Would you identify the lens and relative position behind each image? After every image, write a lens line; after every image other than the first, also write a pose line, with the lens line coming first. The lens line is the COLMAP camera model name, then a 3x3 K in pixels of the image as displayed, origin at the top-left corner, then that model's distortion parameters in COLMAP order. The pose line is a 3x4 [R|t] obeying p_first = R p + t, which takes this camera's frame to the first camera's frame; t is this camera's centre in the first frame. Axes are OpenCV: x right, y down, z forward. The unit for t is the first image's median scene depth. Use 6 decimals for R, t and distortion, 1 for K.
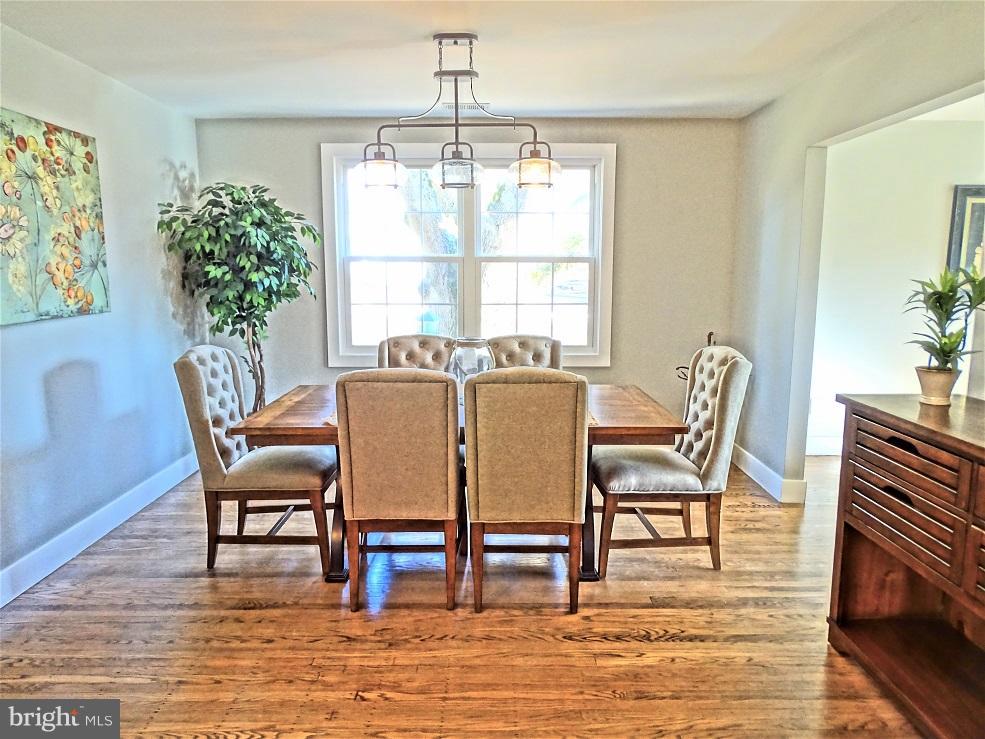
lens RADIAL K [[698.3, 0, 492.2], [0, 698.3, 368.6], [0, 0, 1]] dist [-0.006628, 0.000964]
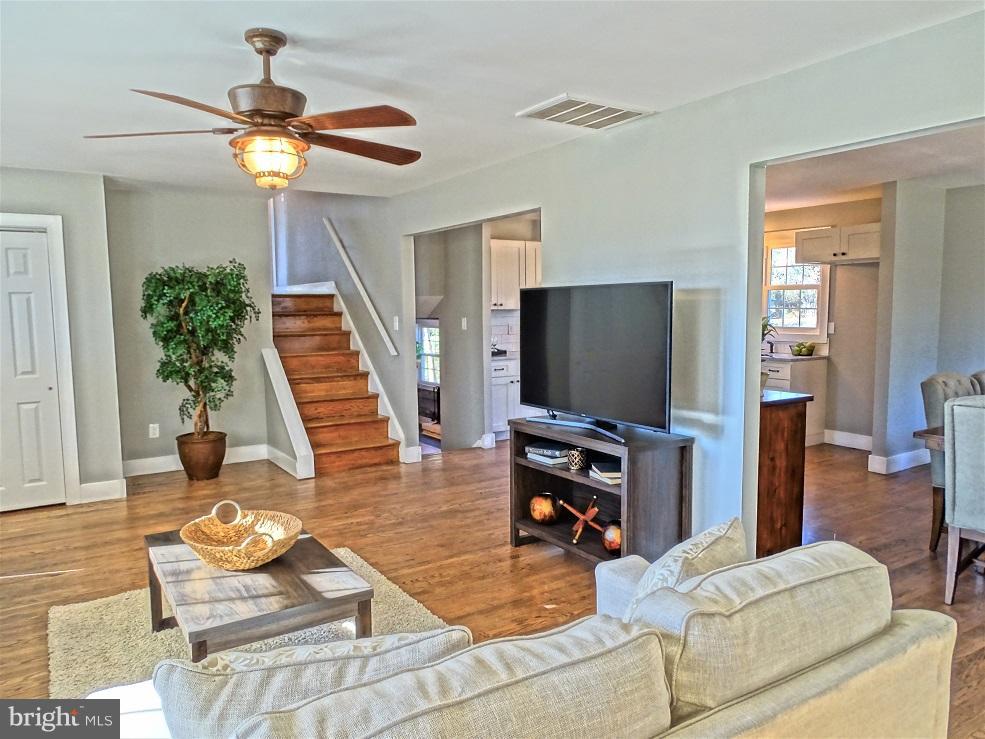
lens RADIAL K [[698.3, 0, 494.4], [0, 698.3, 364.4], [0, 0, 1]] dist [-0.006628, 0.000964]
pose [[-0.836990, 0.057990, -0.544137, 1.438962], [-0.073070, 0.973621, 0.216157, -0.237728], [0.542318, 0.220681, -0.810673, 1.401755]]
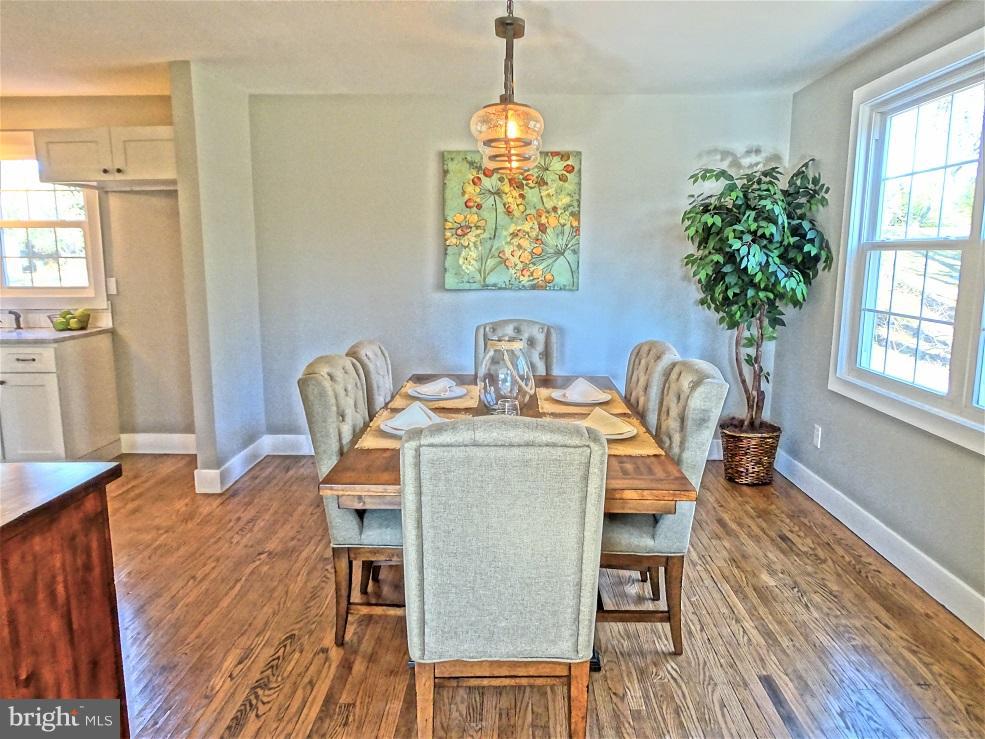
lens RADIAL K [[698.3, 0, 497.8], [0, 698.3, 363.4], [0, 0, 1]] dist [-0.006628, 0.000964]
pose [[-0.022475, 0.163308, -0.986319, 0.827977], [-0.148605, 0.975063, 0.164831, -0.159721], [0.988641, 0.150277, 0.002354, 1.009928]]
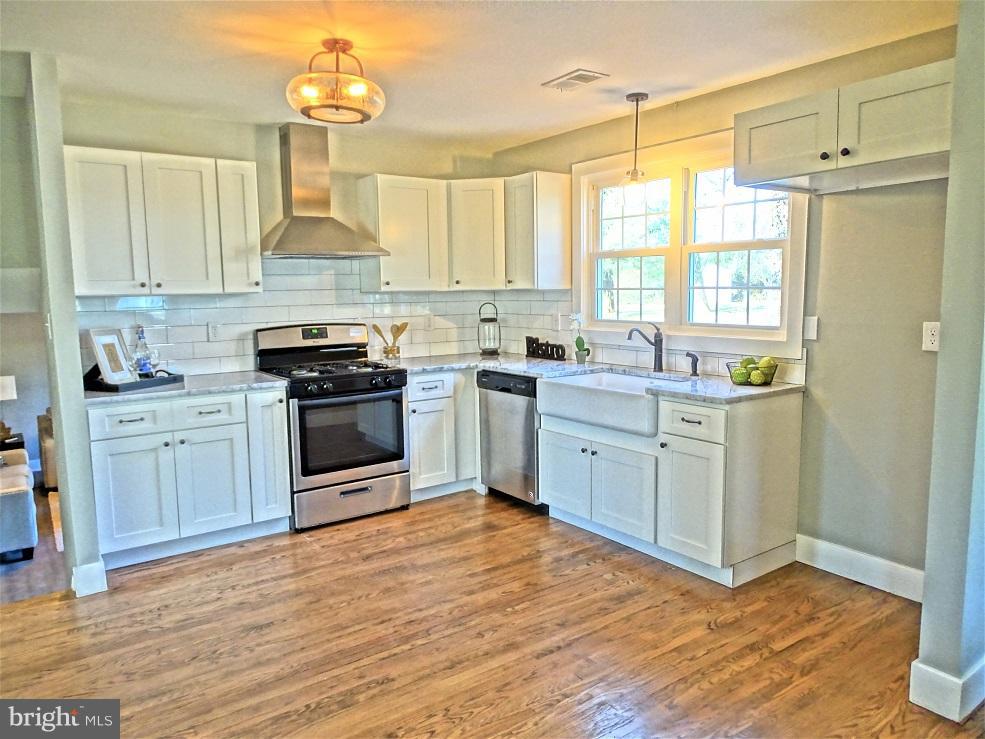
lens RADIAL K [[698.3, 0, 497.2], [0, 698.3, 364.8], [0, 0, 1]] dist [-0.006628, 0.000964]
pose [[-0.808654, 0.080624, -0.582734, 0.363096], [-0.073276, 0.969046, 0.235757, -0.113964], [0.583703, 0.233346, -0.777715, 0.734802]]
